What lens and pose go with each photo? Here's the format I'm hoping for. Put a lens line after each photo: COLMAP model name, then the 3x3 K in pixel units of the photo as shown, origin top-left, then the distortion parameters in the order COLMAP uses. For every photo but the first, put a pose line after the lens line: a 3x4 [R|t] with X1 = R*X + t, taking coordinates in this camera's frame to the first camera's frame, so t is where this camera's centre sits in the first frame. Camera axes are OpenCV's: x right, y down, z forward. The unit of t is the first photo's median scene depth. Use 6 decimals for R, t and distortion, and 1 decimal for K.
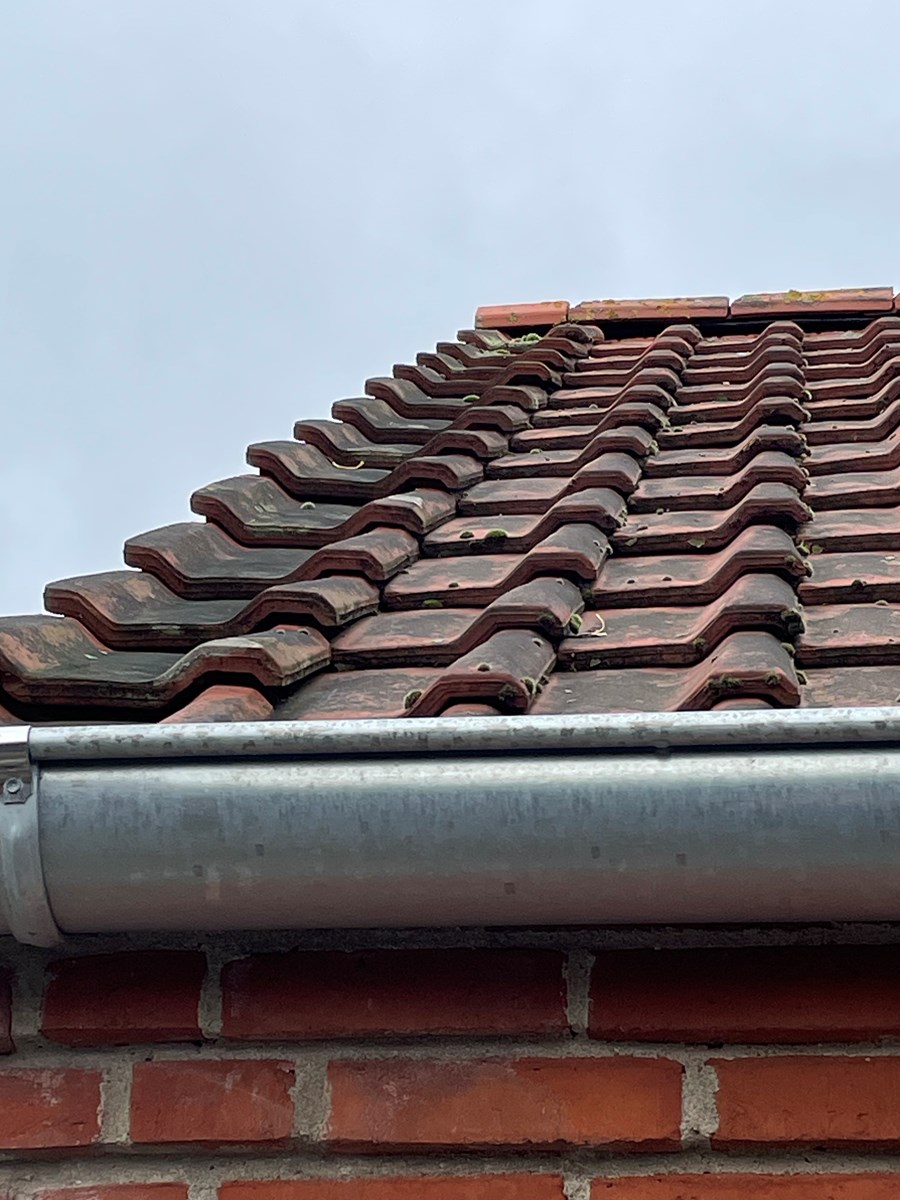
lens RADIAL K [[3110.1, 0, 457.9], [0, 3110.1, 595.6], [0, 0, 1]] dist [0.131012, 0.000000]
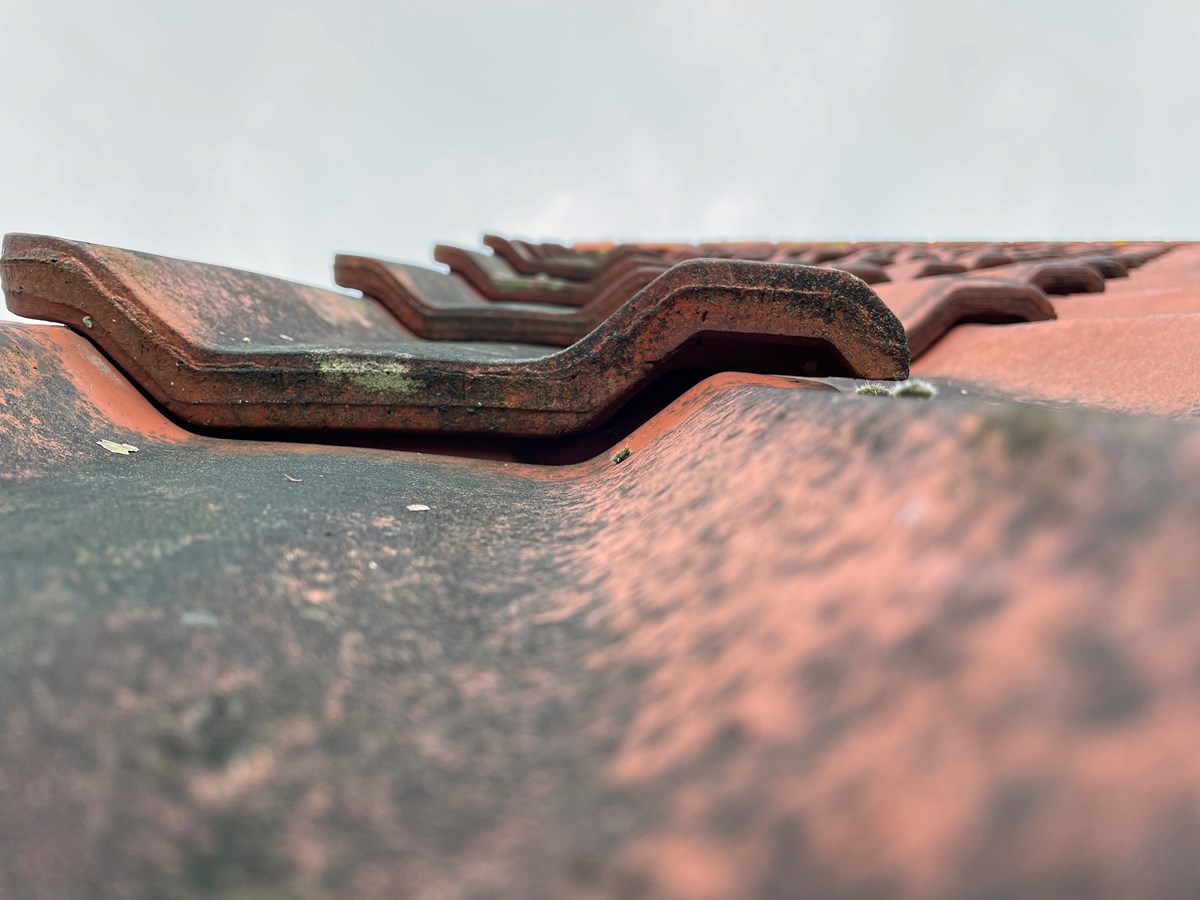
lens RADIAL K [[908.8, 0, 597.6], [0, 908.8, 450.5], [0, 0, 1]] dist [0.052223, -0.033298]
pose [[0.994160, 0.025957, 0.104744, -0.090432], [-0.032796, 0.997404, 0.064110, 0.013569], [-0.102808, -0.067171, 0.992431, 1.028250]]
